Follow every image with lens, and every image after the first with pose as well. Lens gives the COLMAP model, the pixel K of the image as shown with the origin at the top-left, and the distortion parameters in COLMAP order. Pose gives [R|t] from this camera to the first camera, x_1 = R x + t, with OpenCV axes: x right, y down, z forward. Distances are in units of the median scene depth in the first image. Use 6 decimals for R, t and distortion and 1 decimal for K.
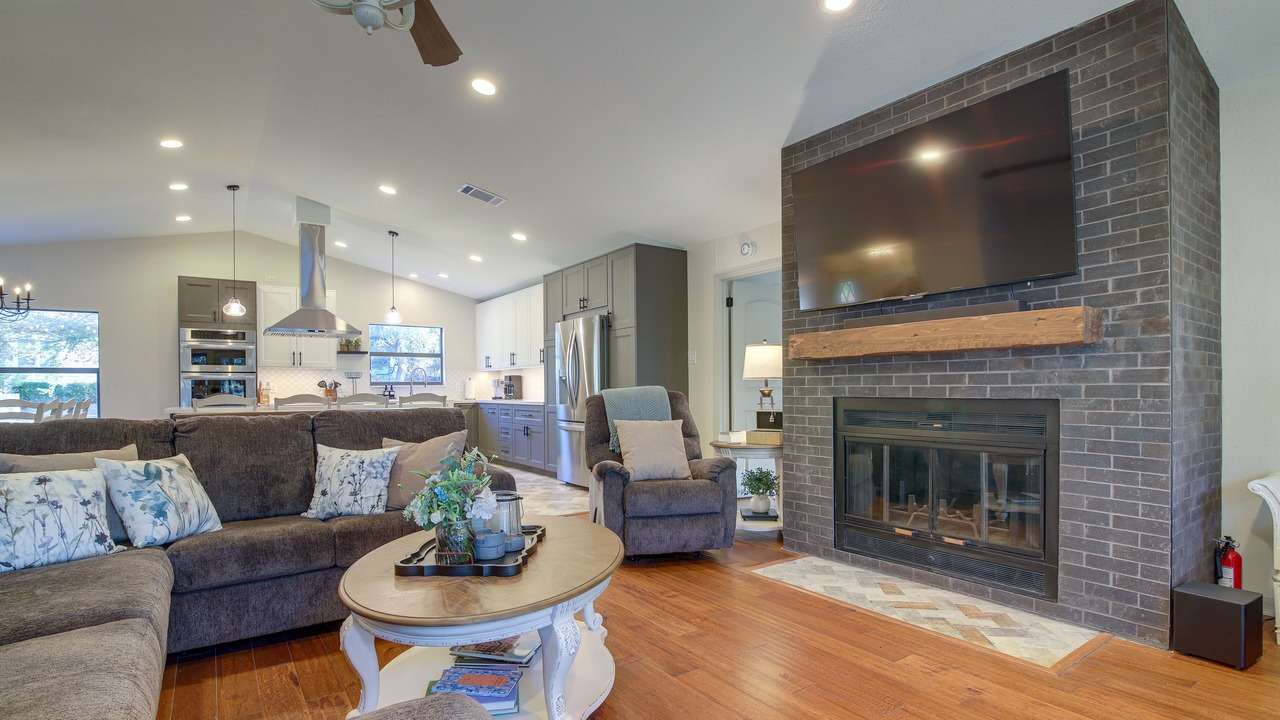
lens RADIAL K [[581.7, 0, 616.6], [0, 581.7, 395.0], [0, 0, 1]] dist [0.001888, 0.000073]
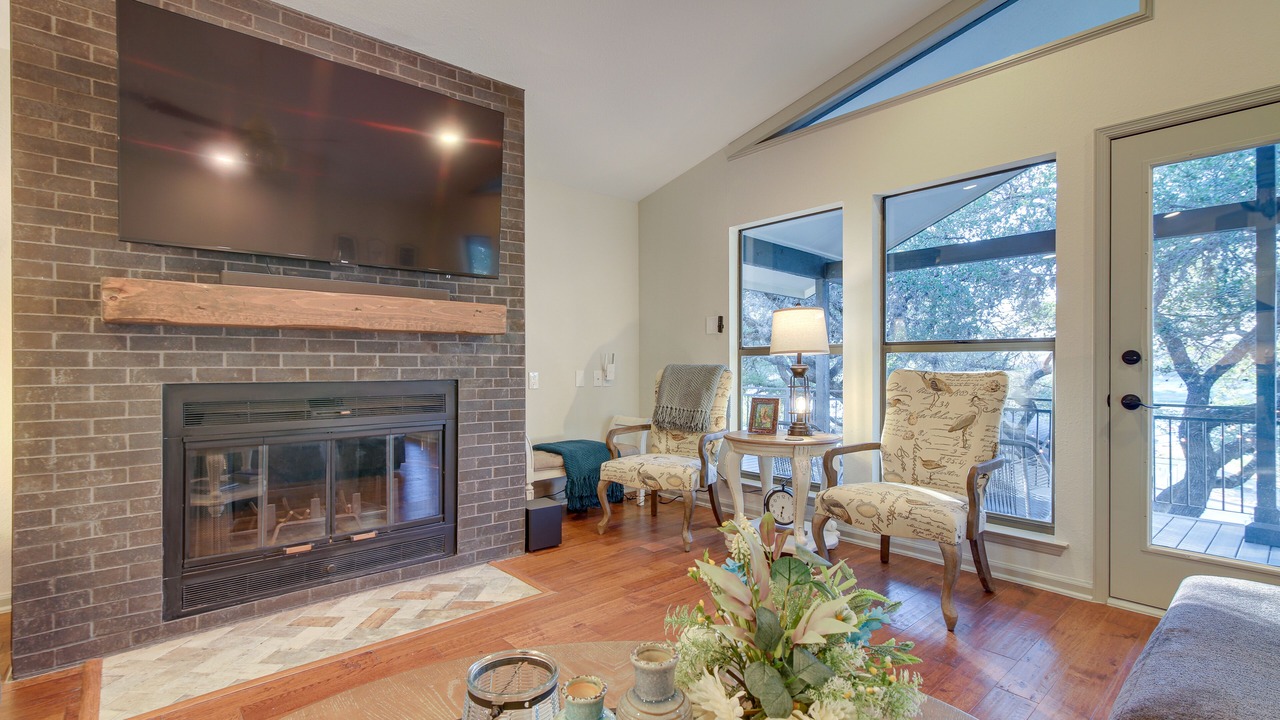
lens RADIAL K [[596.6, 0, 634.2], [0, 596.6, 367.9], [0, 0, 1]] dist [0.000089, -0.000435]
pose [[-0.111931, 0.000640, 0.993716, -0.413427], [0.010396, 0.999946, 0.000527, -0.011802], [-0.993662, 0.010389, -0.111932, 0.689265]]
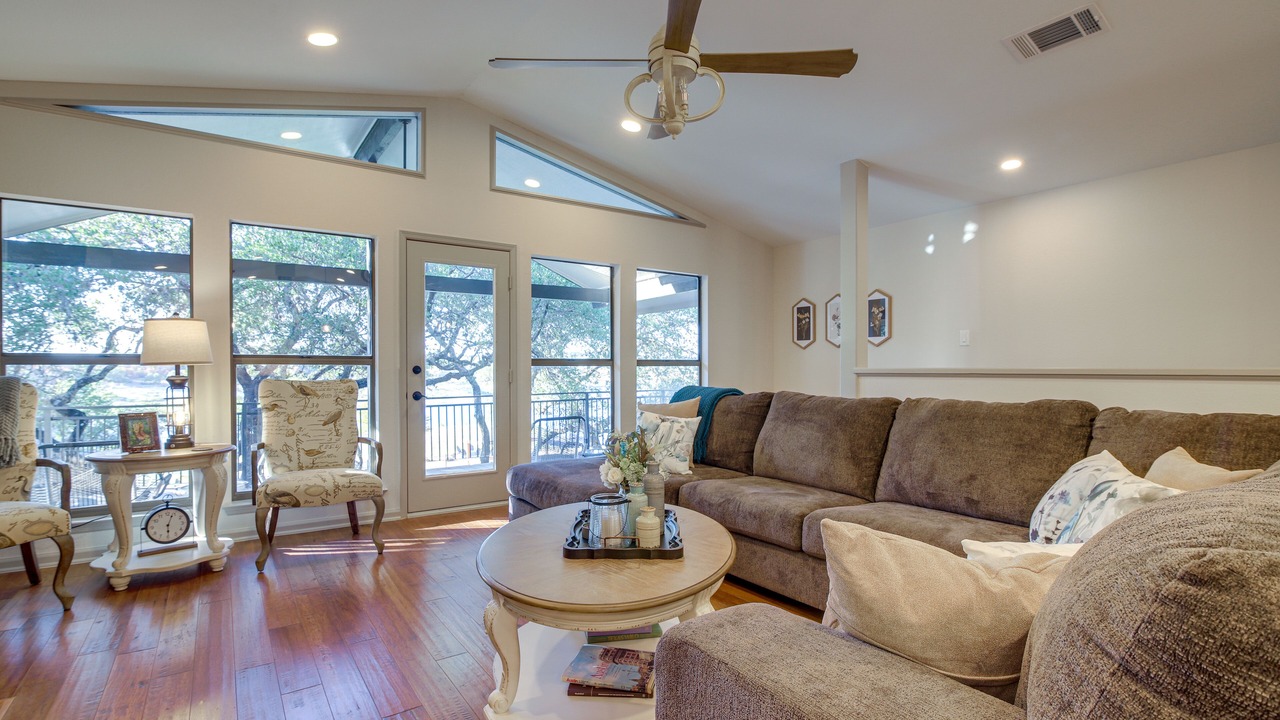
lens RADIAL K [[596.6, 0, 634.2], [0, 596.6, 367.9], [0, 0, 1]] dist [0.000089, -0.000435]
pose [[-0.999955, 0.008806, 0.003435, -0.187455], [0.008833, 0.999928, 0.008179, -0.030697], [-0.003362, 0.008209, -0.999961, 1.342937]]
